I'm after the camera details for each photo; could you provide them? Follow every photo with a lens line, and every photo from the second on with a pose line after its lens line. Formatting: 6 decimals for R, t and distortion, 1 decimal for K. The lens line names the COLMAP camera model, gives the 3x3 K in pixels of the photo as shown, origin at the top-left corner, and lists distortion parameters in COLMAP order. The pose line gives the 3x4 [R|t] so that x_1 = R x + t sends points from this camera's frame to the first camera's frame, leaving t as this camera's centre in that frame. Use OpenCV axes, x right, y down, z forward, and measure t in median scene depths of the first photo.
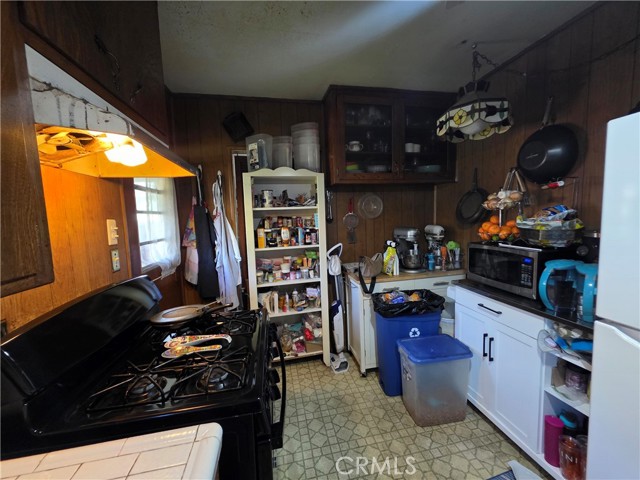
lens RADIAL K [[255.6, 0, 322.4], [0, 255.6, 238.9], [0, 0, 1]] dist [0.002049, 0.000027]
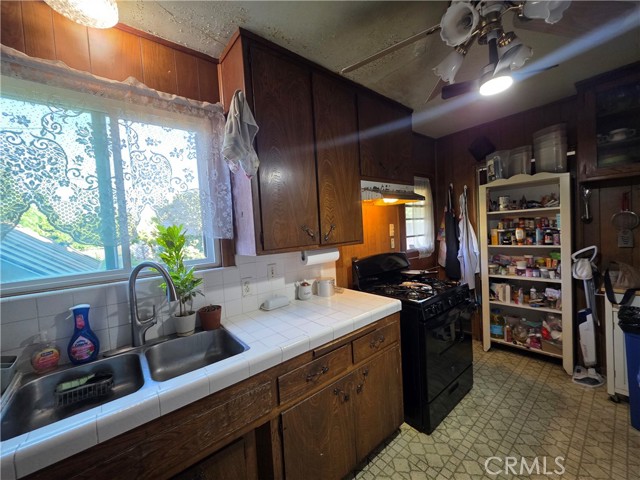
lens RADIAL K [[255.6, 0, 322.4], [0, 255.6, 238.9], [0, 0, 1]] dist [0.002049, 0.000027]
pose [[0.476813, 0.044605, -0.877872, 0.415168], [-0.040132, 0.998775, 0.028950, 0.004932], [0.878088, 0.021427, 0.478019, -0.280361]]
